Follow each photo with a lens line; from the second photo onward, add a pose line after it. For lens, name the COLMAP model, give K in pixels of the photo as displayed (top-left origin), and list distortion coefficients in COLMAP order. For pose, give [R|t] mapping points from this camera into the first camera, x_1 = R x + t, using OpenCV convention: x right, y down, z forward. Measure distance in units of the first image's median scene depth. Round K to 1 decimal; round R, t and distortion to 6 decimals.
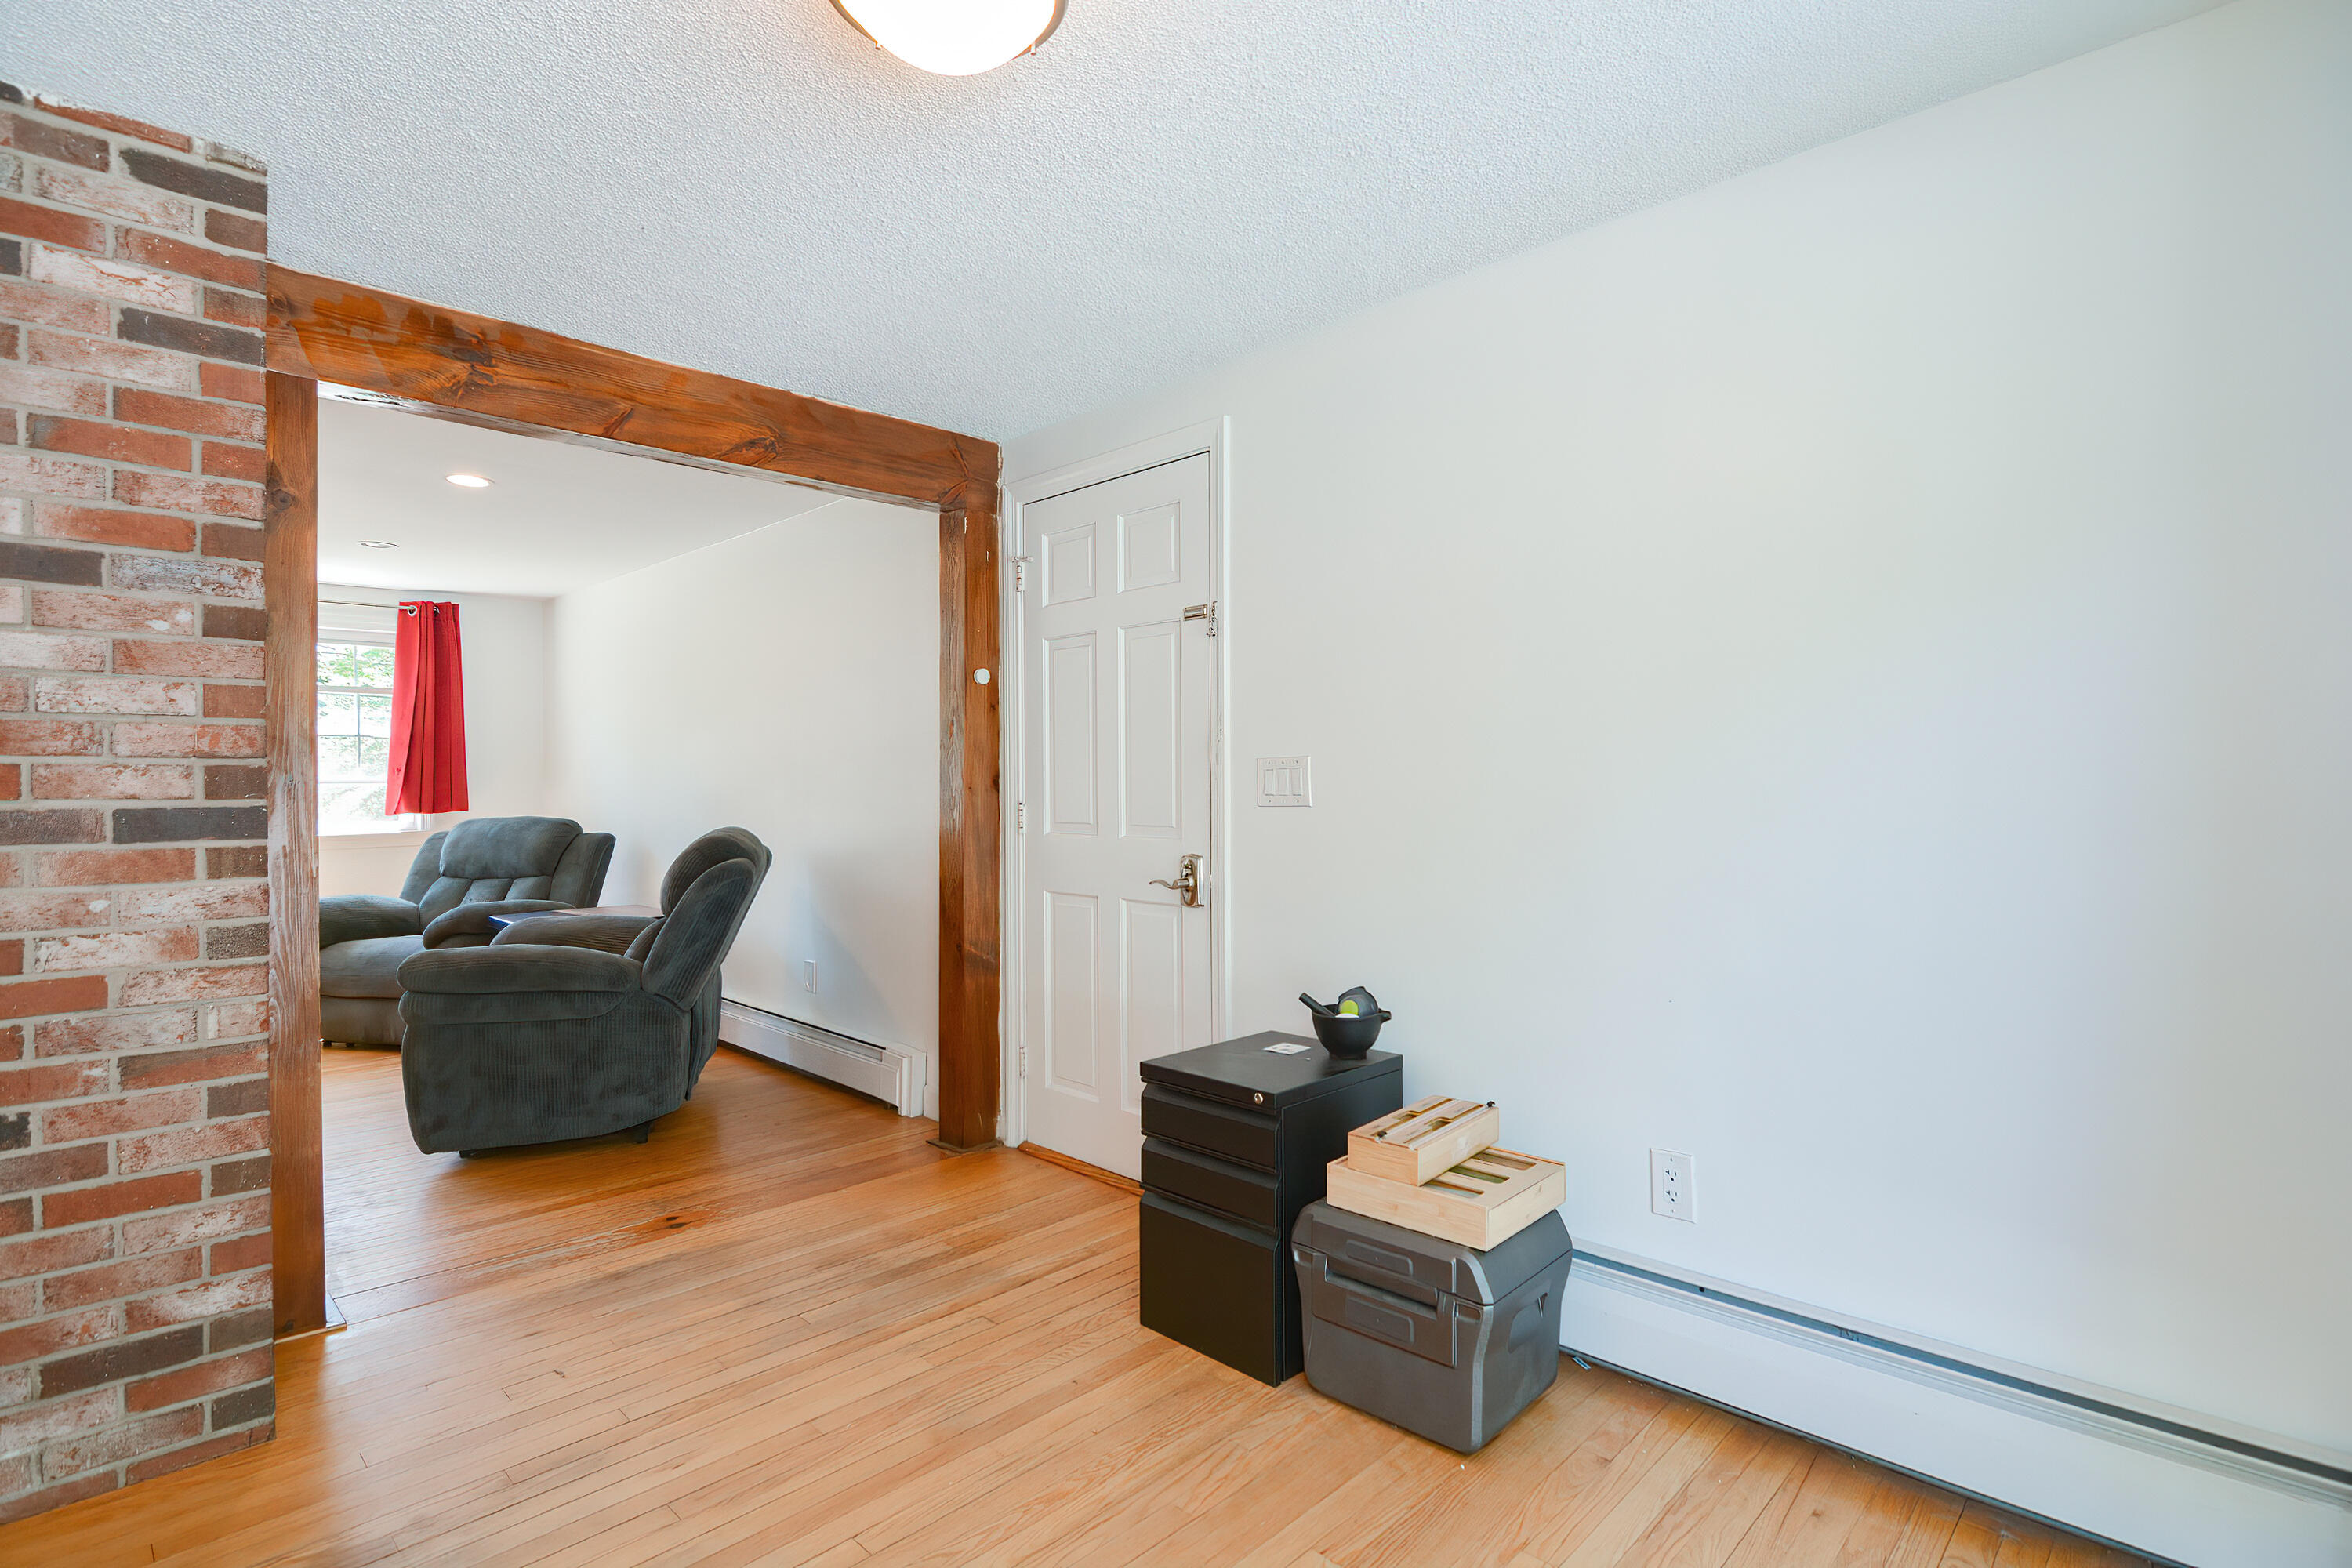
lens RADIAL K [[1158.3, 0, 1179.6], [0, 1158.3, 782.3], [0, 0, 1]] dist [0.006811, -0.009532]
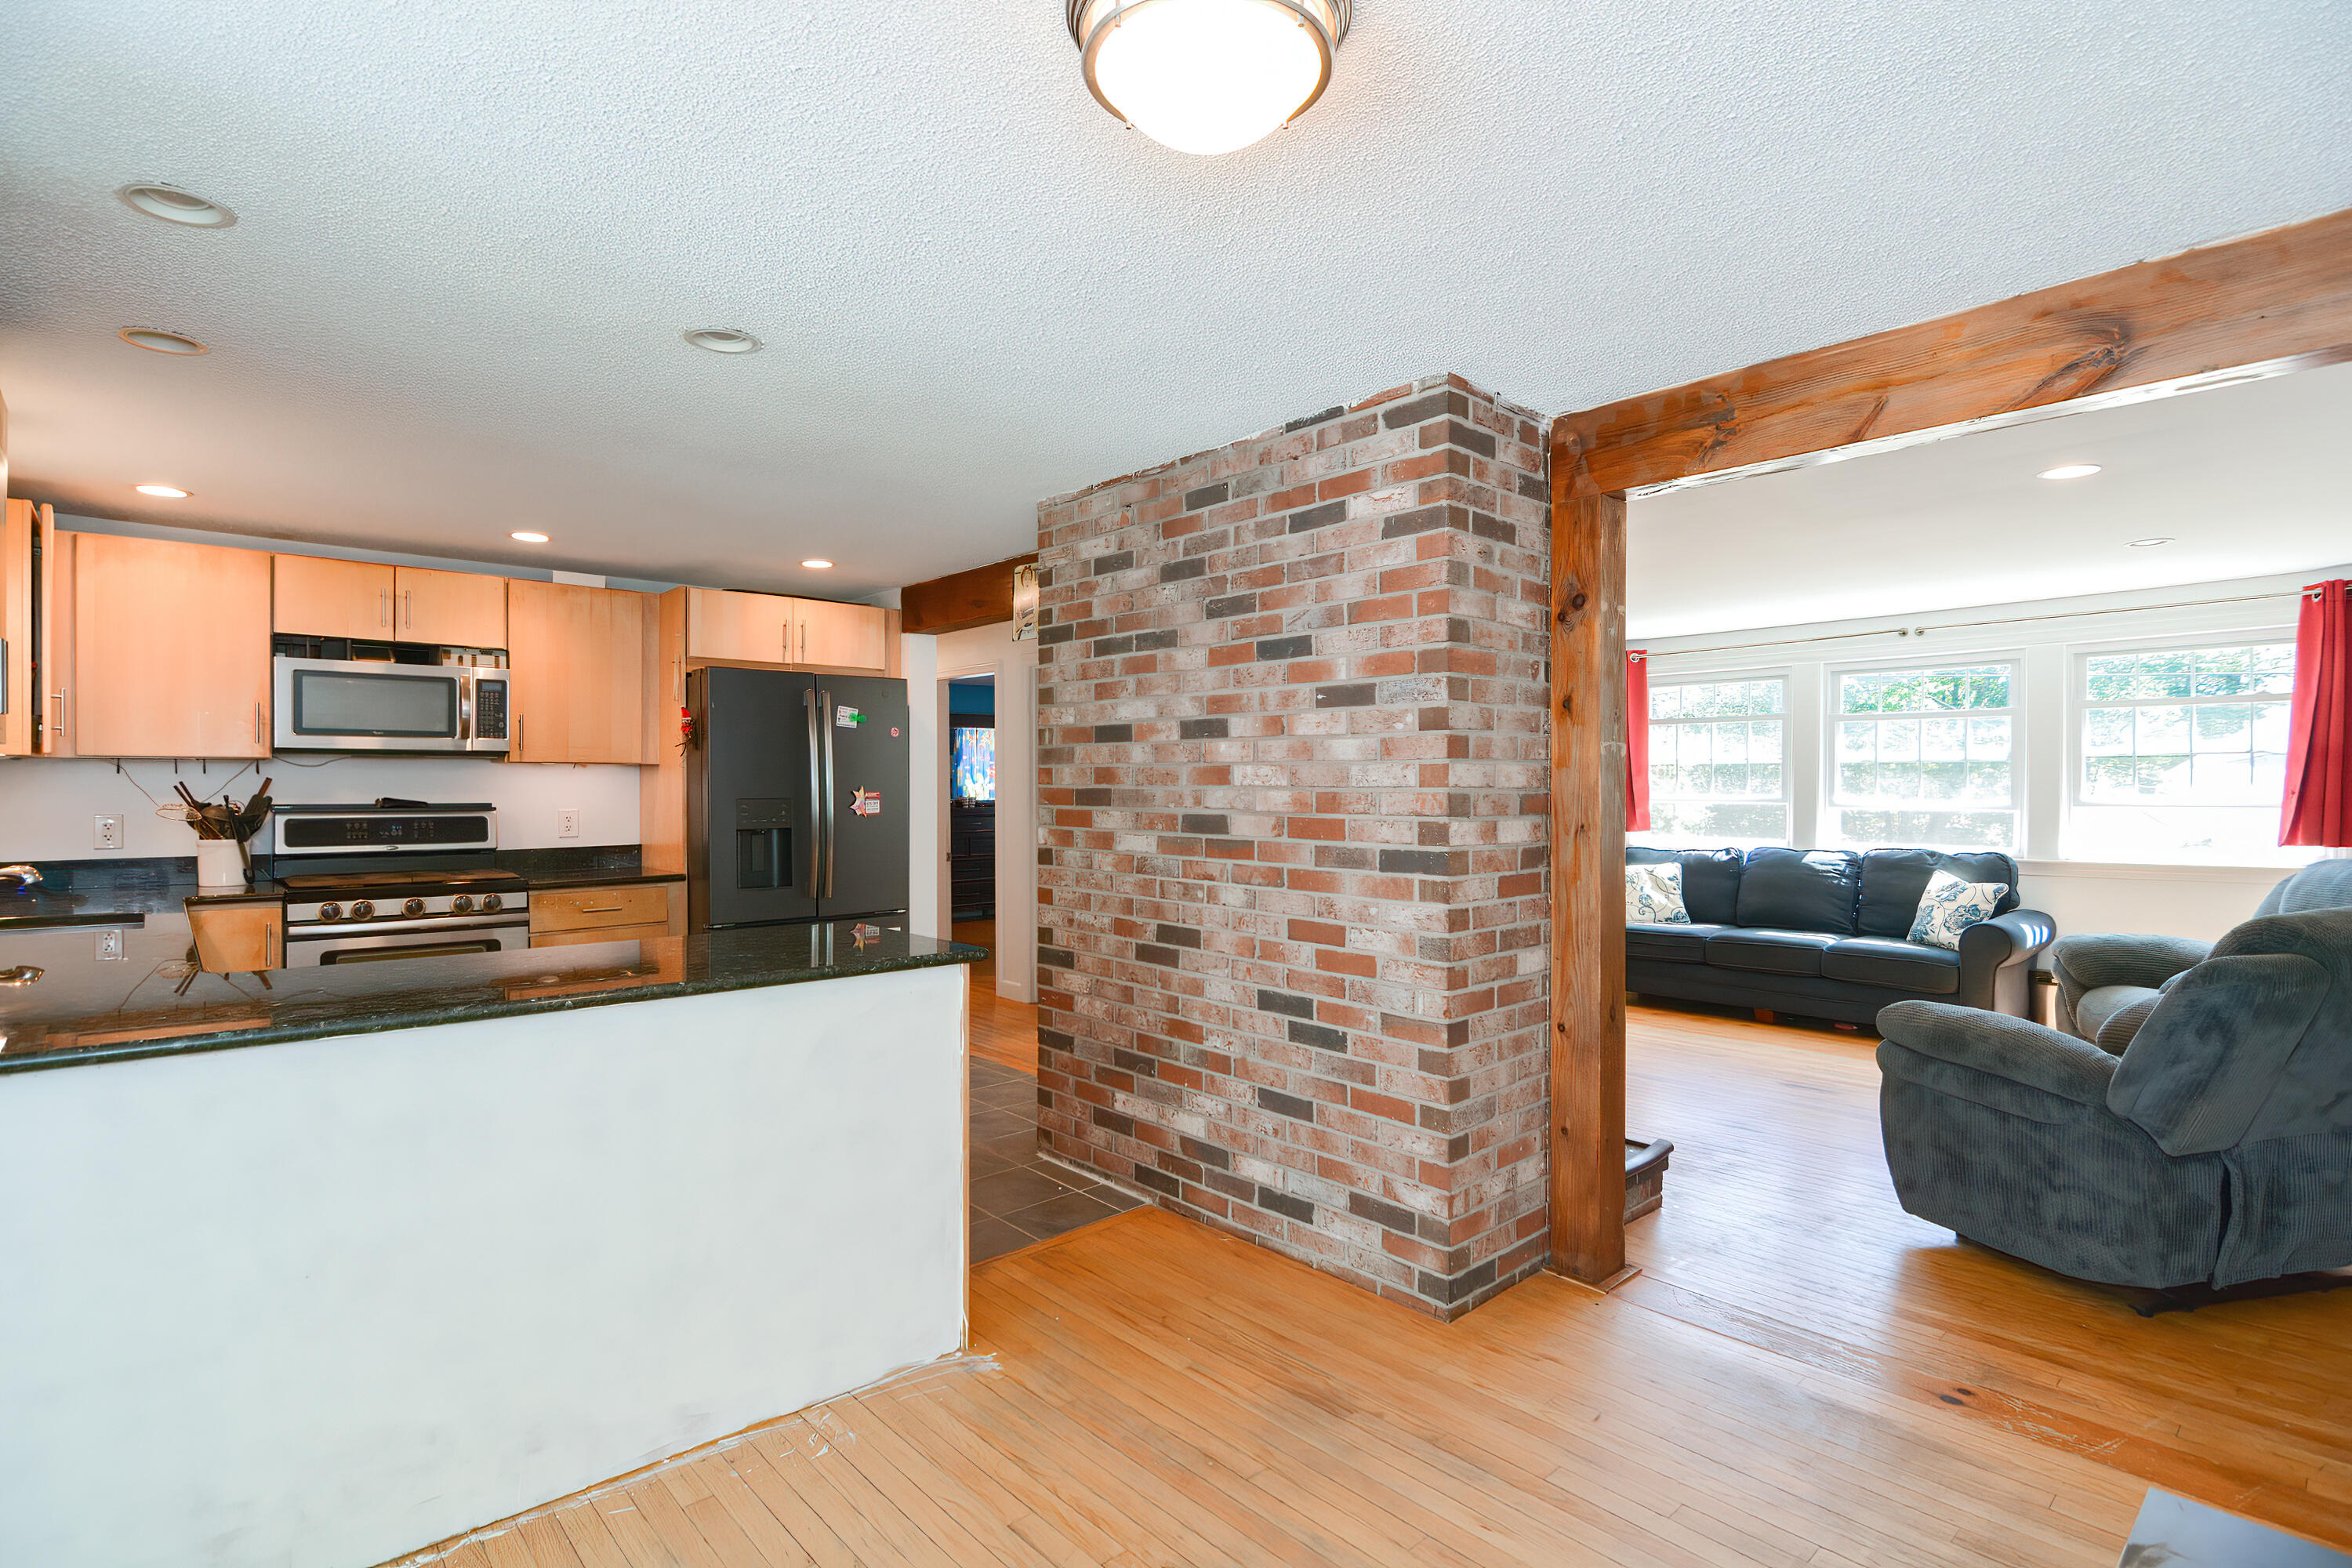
lens RADIAL K [[1158.3, 0, 1179.6], [0, 1158.3, 782.3], [0, 0, 1]] dist [0.006811, -0.009532]
pose [[-0.069513, 0.002839, -0.997577, 0.606488], [0.002987, 0.999992, 0.002638, -0.068048], [0.997577, -0.002796, -0.069521, 0.817287]]
